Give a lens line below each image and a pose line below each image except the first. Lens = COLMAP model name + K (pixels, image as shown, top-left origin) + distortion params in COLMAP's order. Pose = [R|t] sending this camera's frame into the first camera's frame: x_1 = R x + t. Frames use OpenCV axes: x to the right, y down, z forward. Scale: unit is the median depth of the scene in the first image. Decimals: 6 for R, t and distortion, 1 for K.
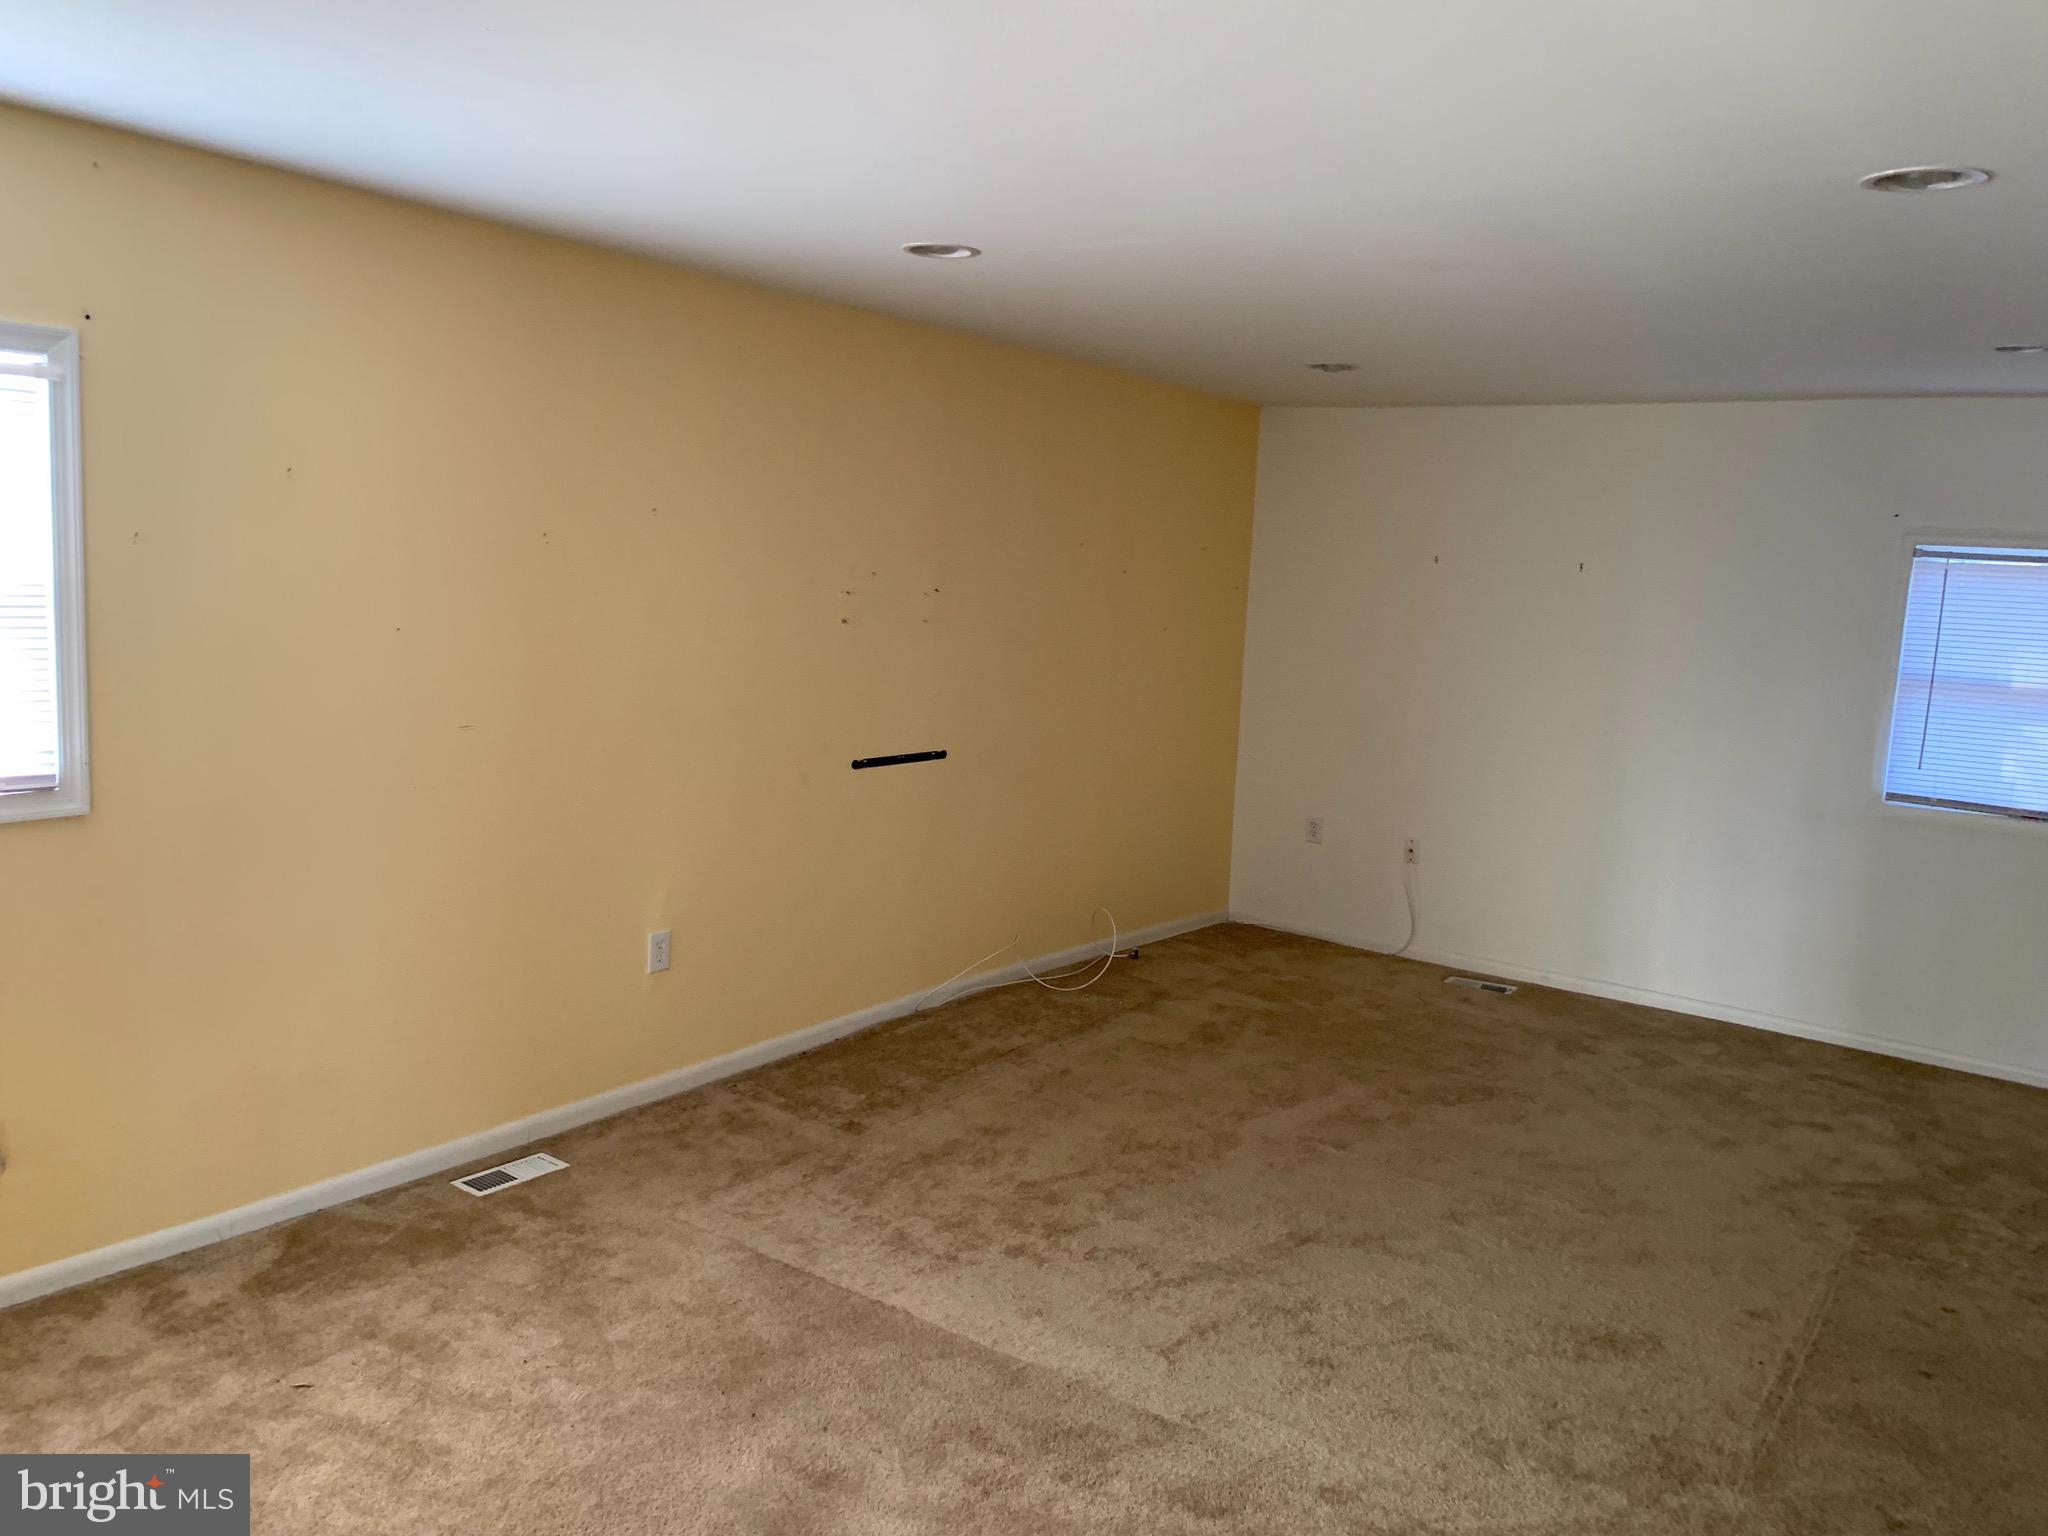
lens RADIAL K [[1554.4, 0, 1023.3], [0, 1554.4, 765.9], [0, 0, 1]] dist [0.042549, -0.055348]
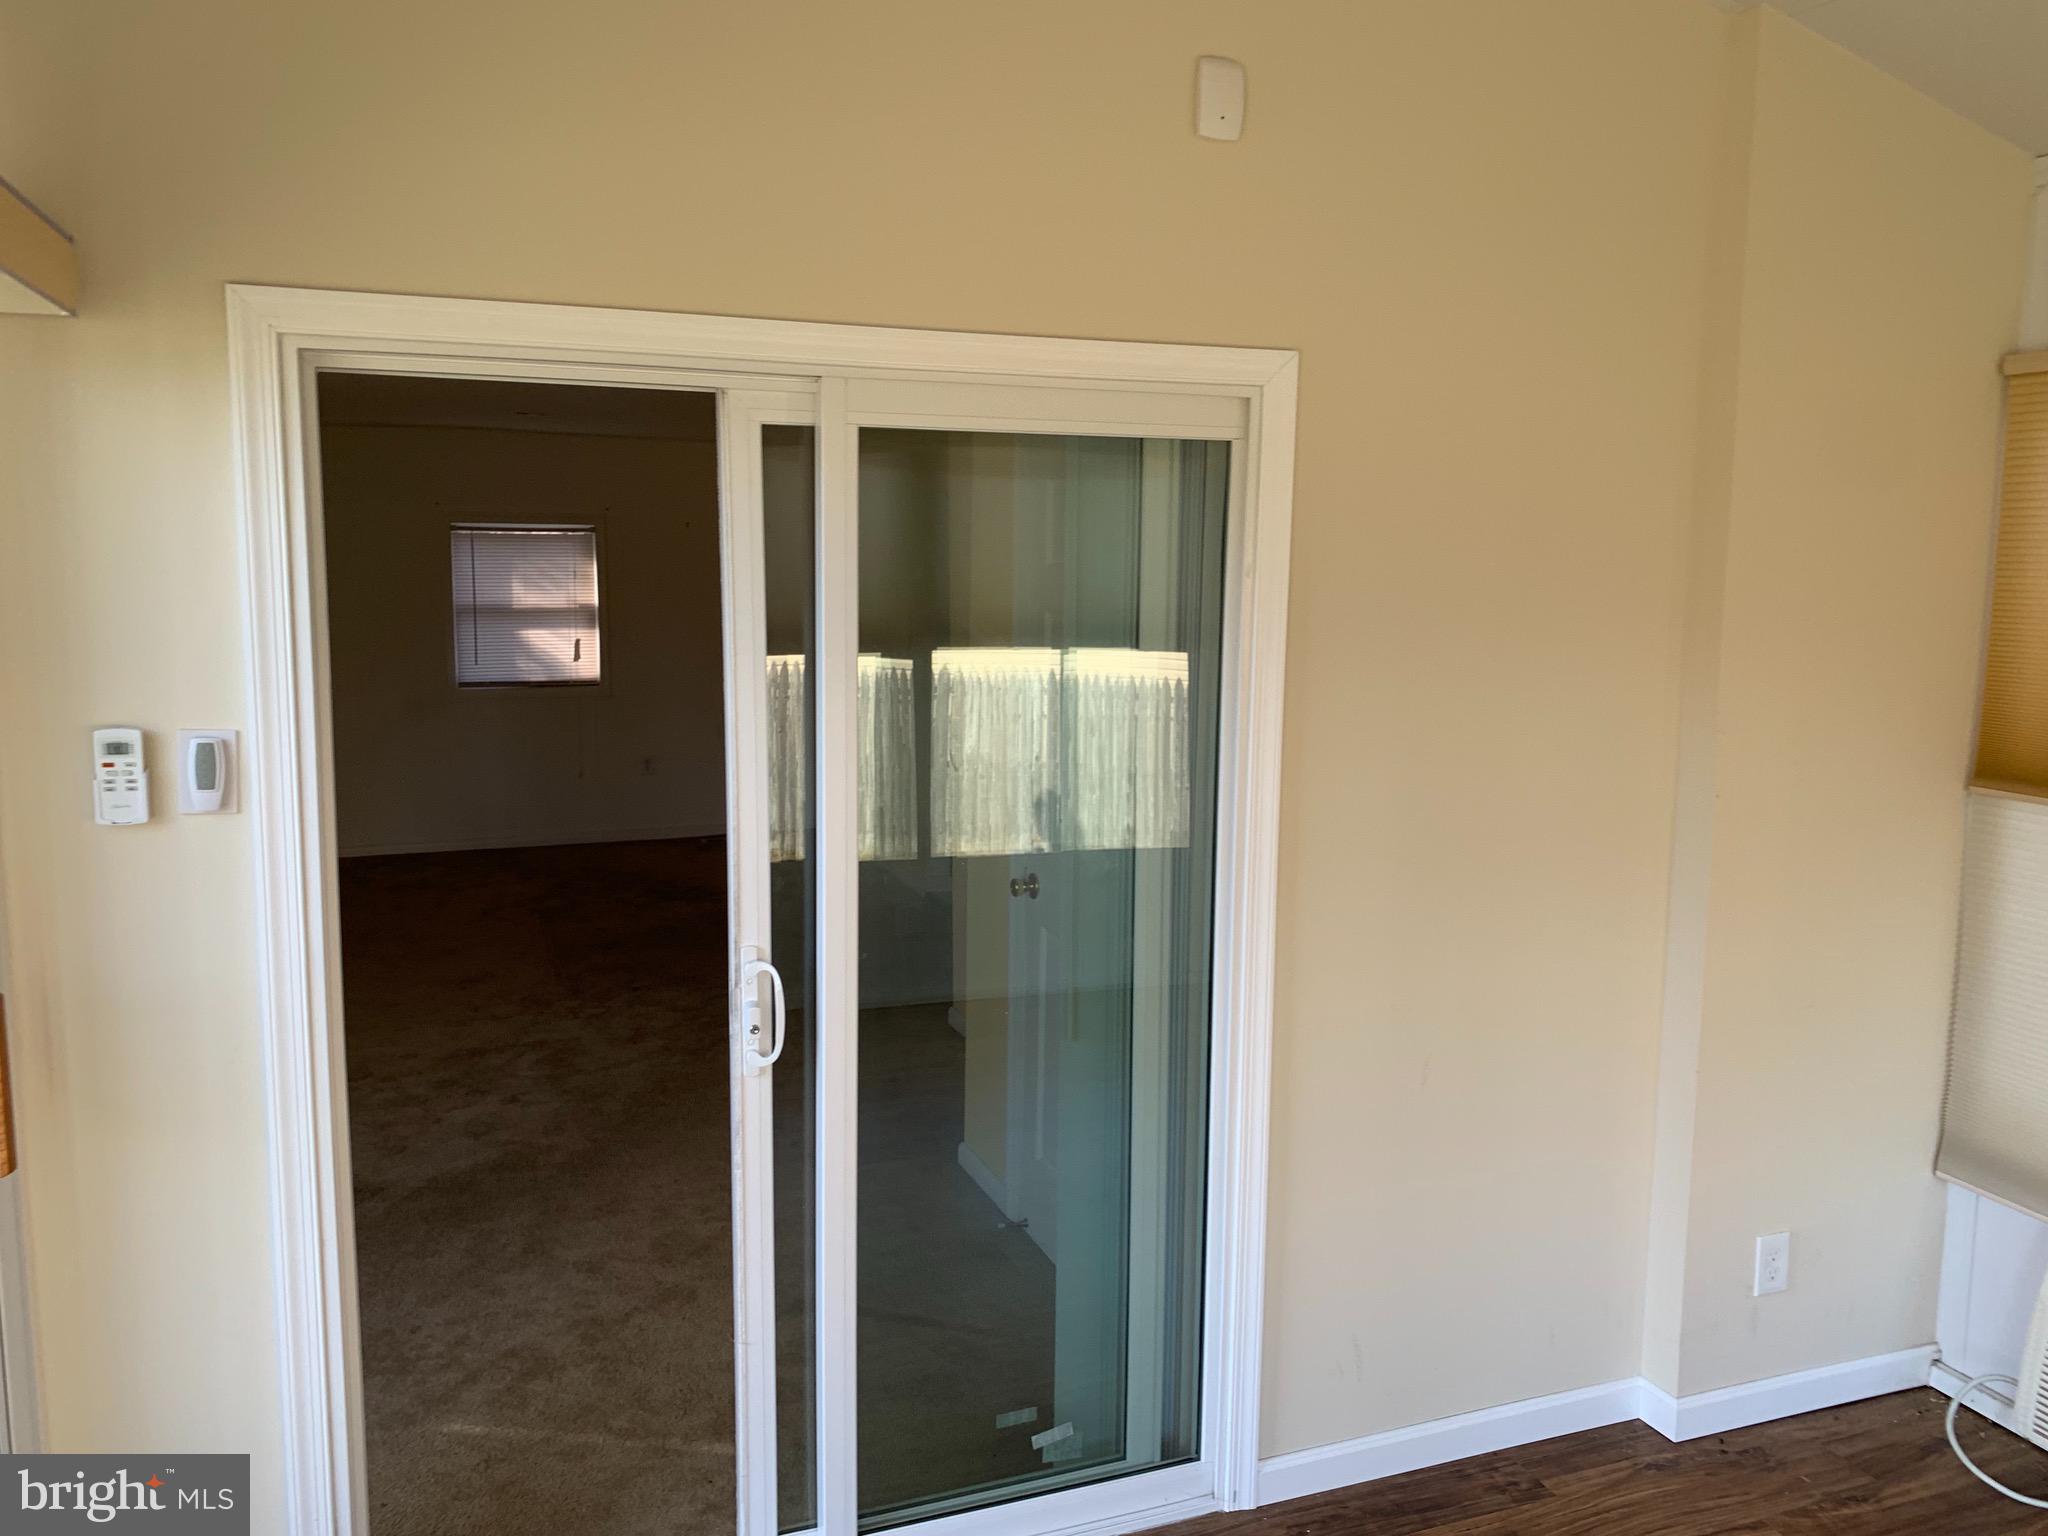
lens RADIAL K [[1554.4, 0, 1019.0], [0, 1554.4, 770.8], [0, 0, 1]] dist [0.042549, -0.055348]
pose [[0.545907, -0.167164, 0.821000, -0.452099], [0.146462, 0.983846, 0.102934, 0.026373], [-0.824945, 0.064053, 0.561572, -0.339715]]
